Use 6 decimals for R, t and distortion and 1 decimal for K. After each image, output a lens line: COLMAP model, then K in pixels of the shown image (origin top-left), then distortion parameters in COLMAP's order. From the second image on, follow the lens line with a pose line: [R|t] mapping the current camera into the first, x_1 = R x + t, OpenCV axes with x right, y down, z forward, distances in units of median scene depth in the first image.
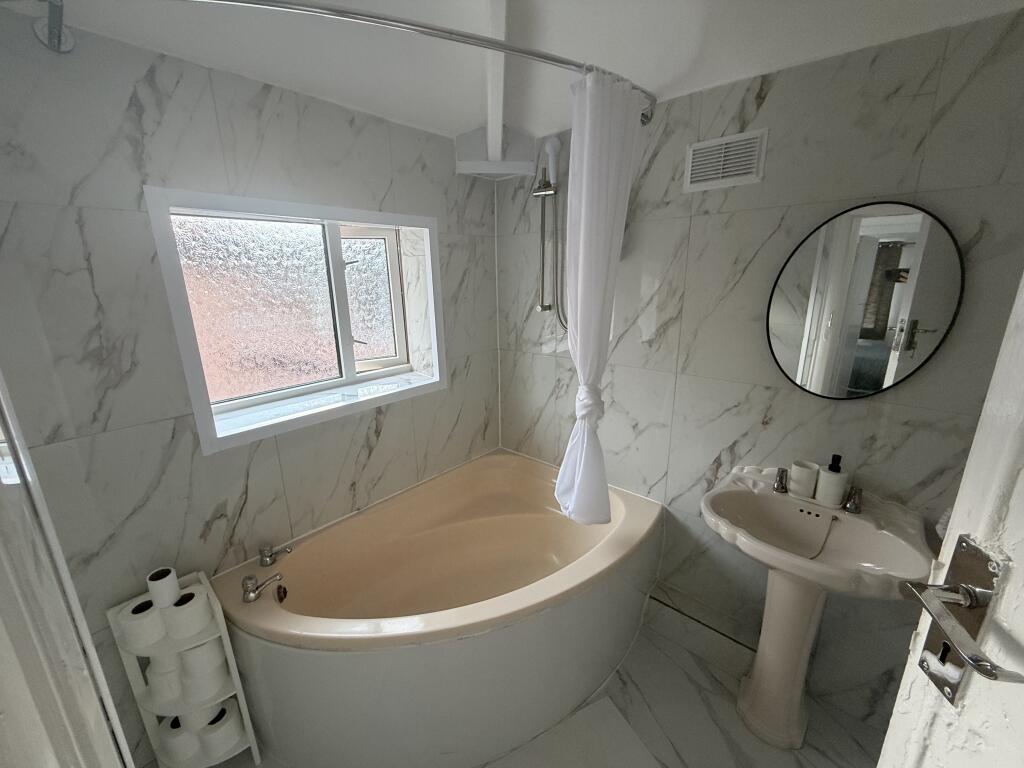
lens RADIAL K [[409.4, 0, 510.7], [0, 409.4, 383.5], [0, 0, 1]] dist [0.002161, 0.000201]
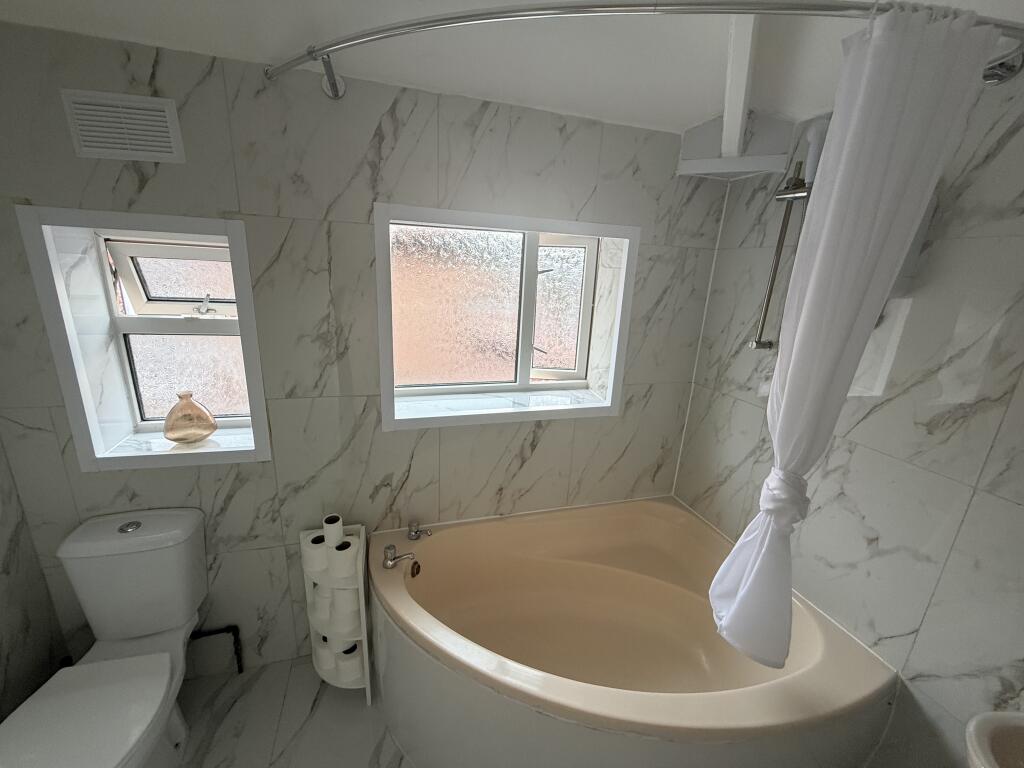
lens RADIAL K [[409.4, 0, 511.8], [0, 409.4, 382.6], [0, 0, 1]] dist [0.002161, 0.000201]
pose [[0.851748, 0.197557, -0.485280, 0.088091], [-0.196805, 0.979002, 0.053126, -0.080490], [0.485586, 0.050255, 0.872743, 0.131249]]
